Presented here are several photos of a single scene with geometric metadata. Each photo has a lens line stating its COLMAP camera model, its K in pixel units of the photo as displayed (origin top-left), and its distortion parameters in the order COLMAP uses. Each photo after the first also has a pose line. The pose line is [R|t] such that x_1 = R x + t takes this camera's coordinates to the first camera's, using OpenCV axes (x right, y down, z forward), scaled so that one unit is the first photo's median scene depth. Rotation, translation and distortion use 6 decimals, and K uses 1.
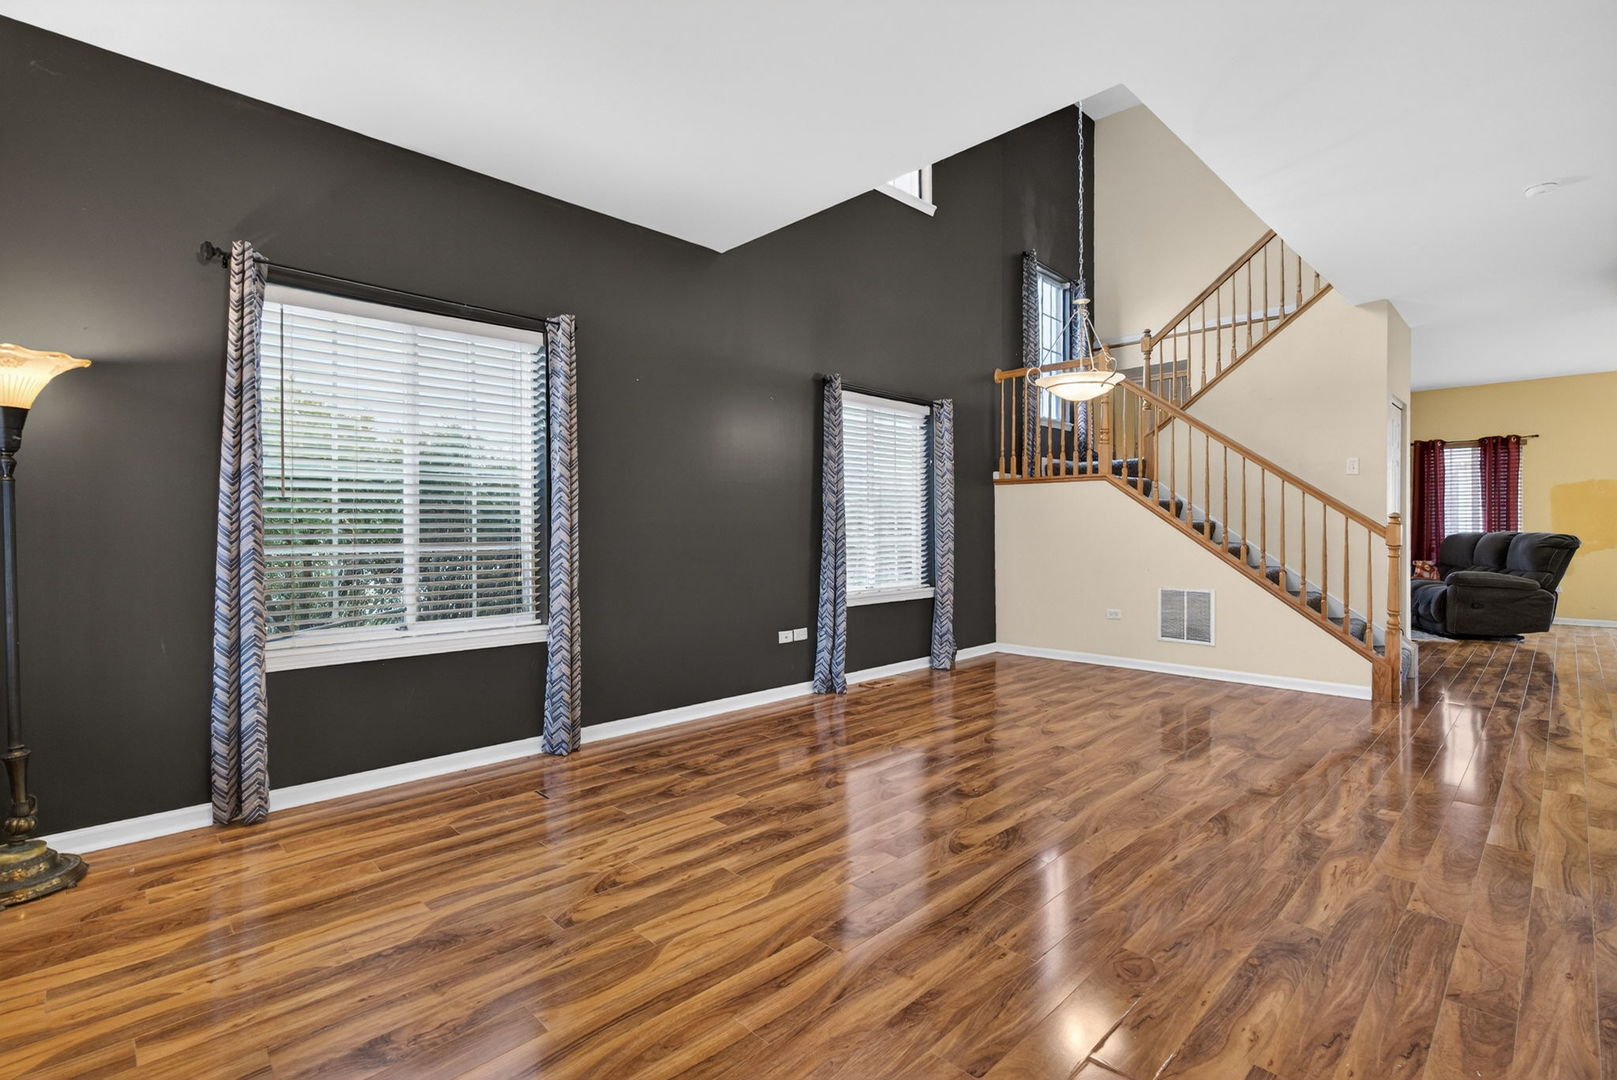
lens RADIAL K [[752.5, 0, 822.3], [0, 752.5, 530.0], [0, 0, 1]] dist [-0.000432, 0.000457]
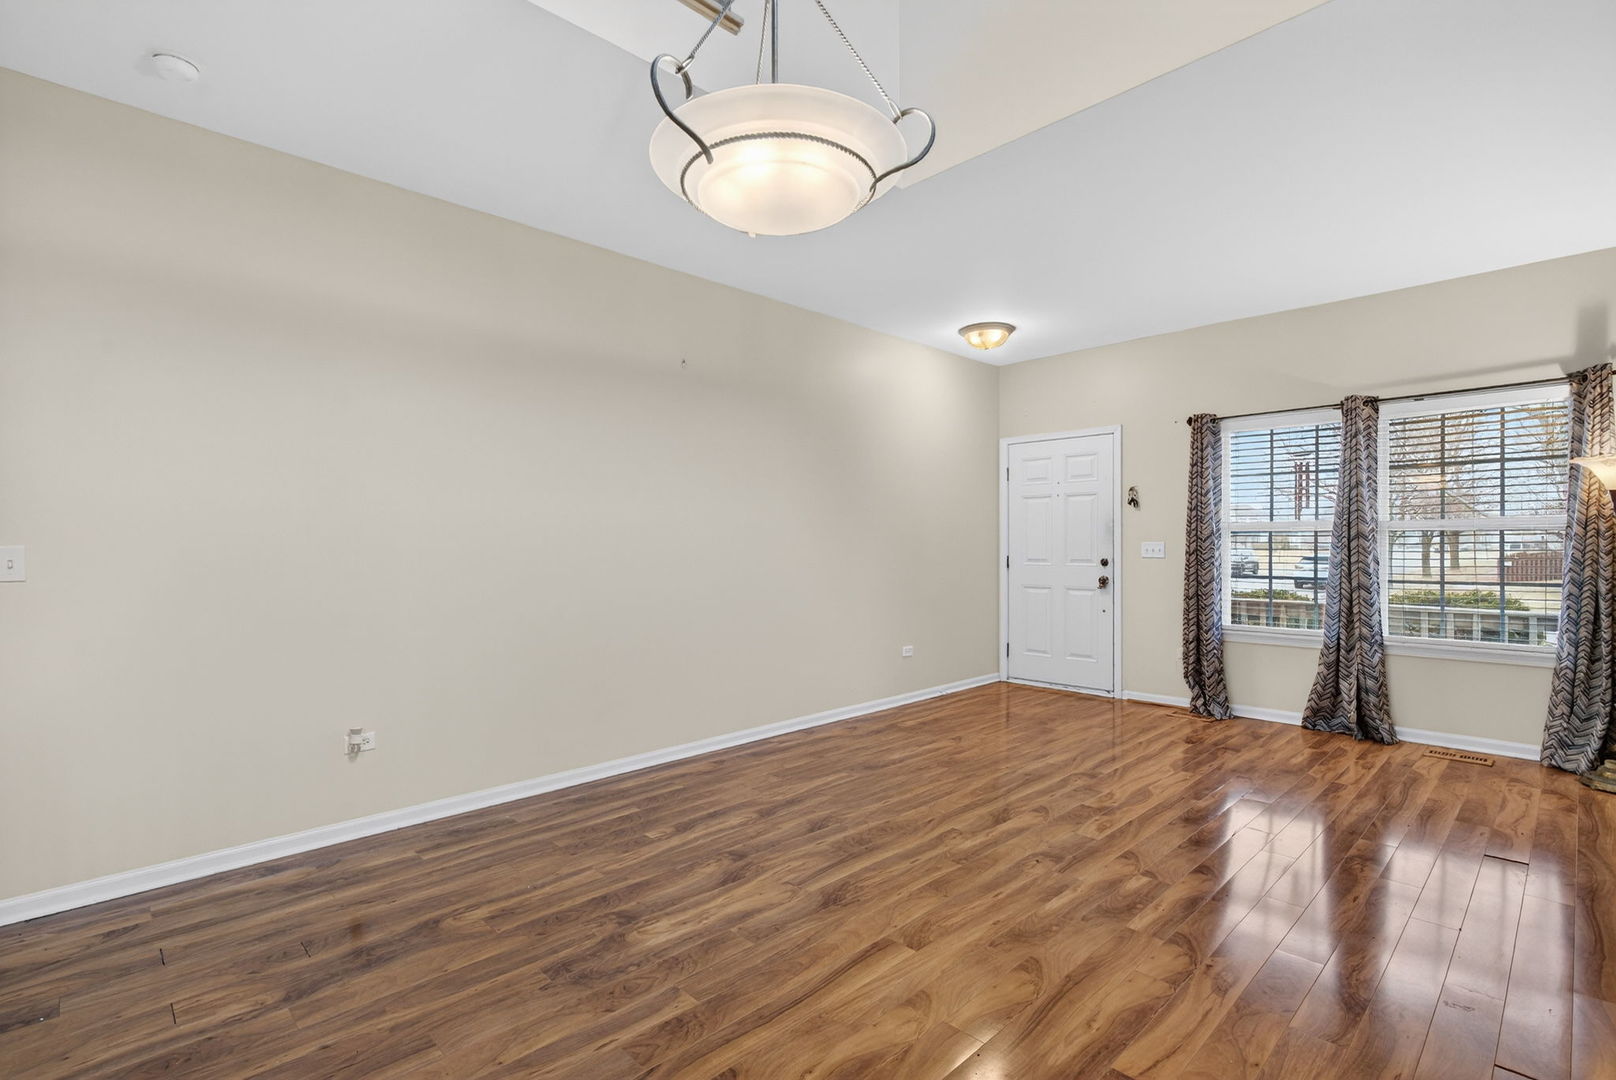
lens RADIAL K [[739.0, 0, 807.6], [0, 739.0, 550.2], [0, 0, 1]] dist [-0.000585, -0.000223]
pose [[-0.999666, 0.006130, 0.025087, 0.528180], [0.006431, 0.999908, 0.011965, -0.053577], [-0.025011, 0.012123, -0.999614, 2.188001]]
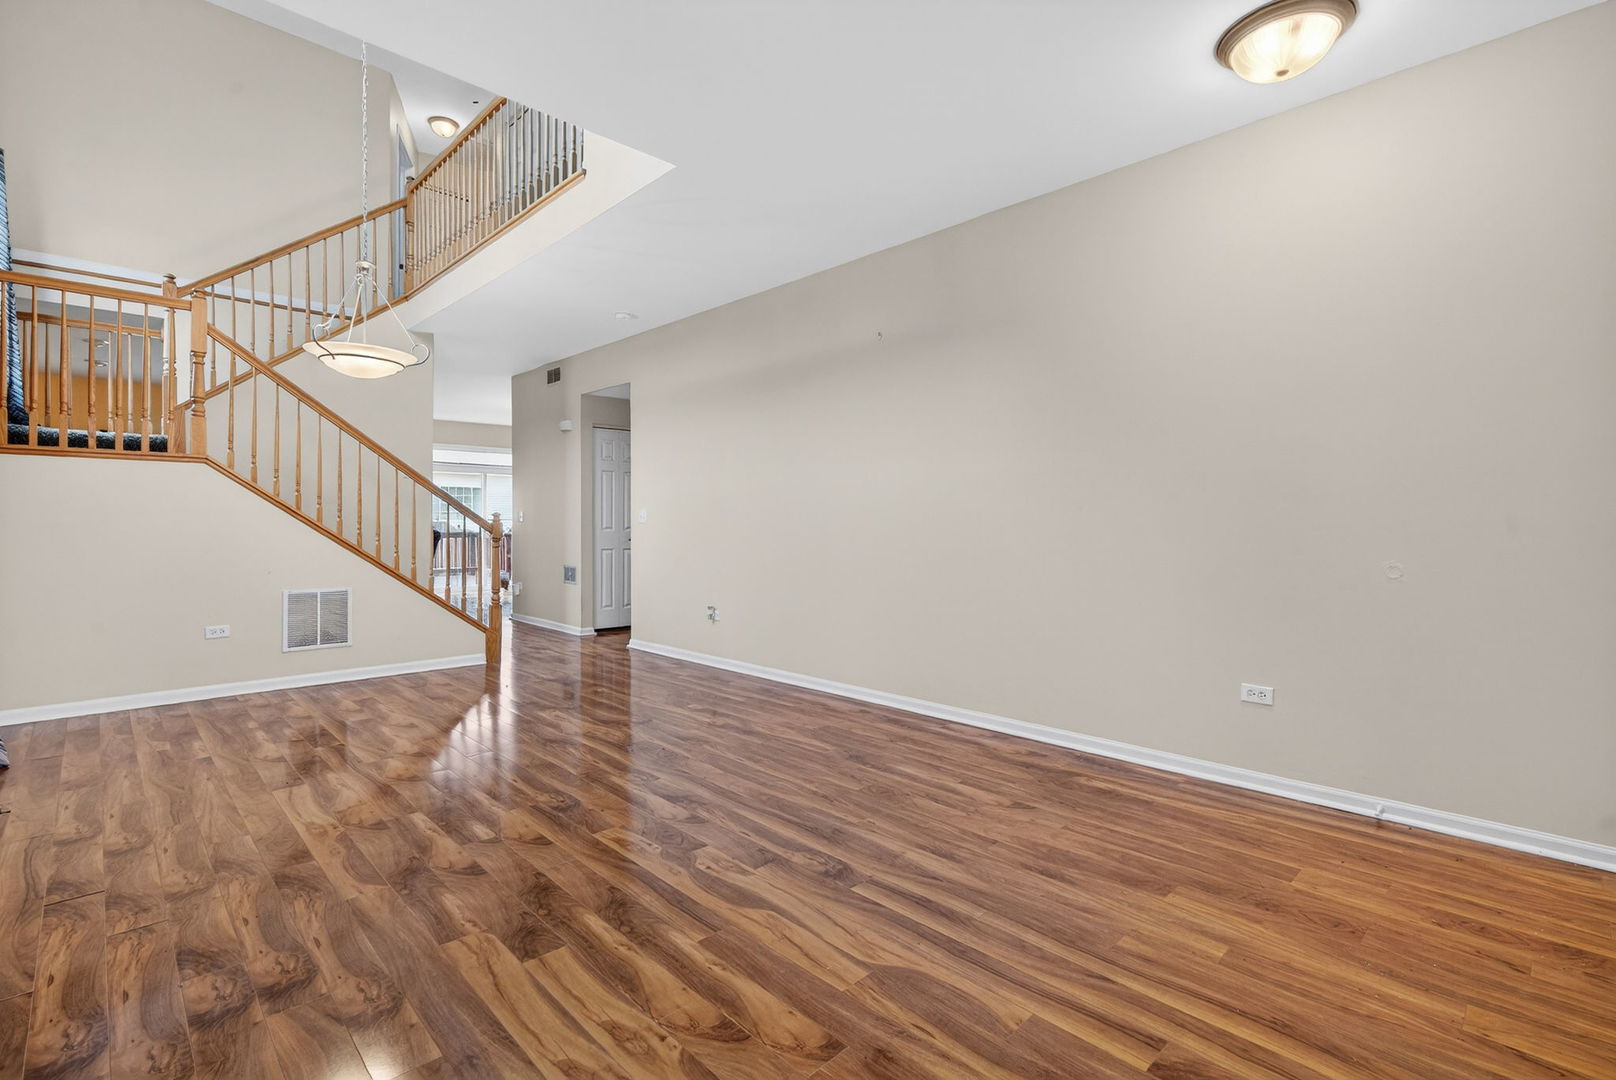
lens RADIAL K [[735.8, 0, 811.0], [0, 735.8, 524.0], [0, 0, 1]] dist [-0.002068, 0.000608]
pose [[0.013722, 0.004413, 0.999896, -0.822888], [0.000511, 0.999990, -0.004420, 0.003721], [-0.999906, 0.000572, 0.013719, 0.775084]]
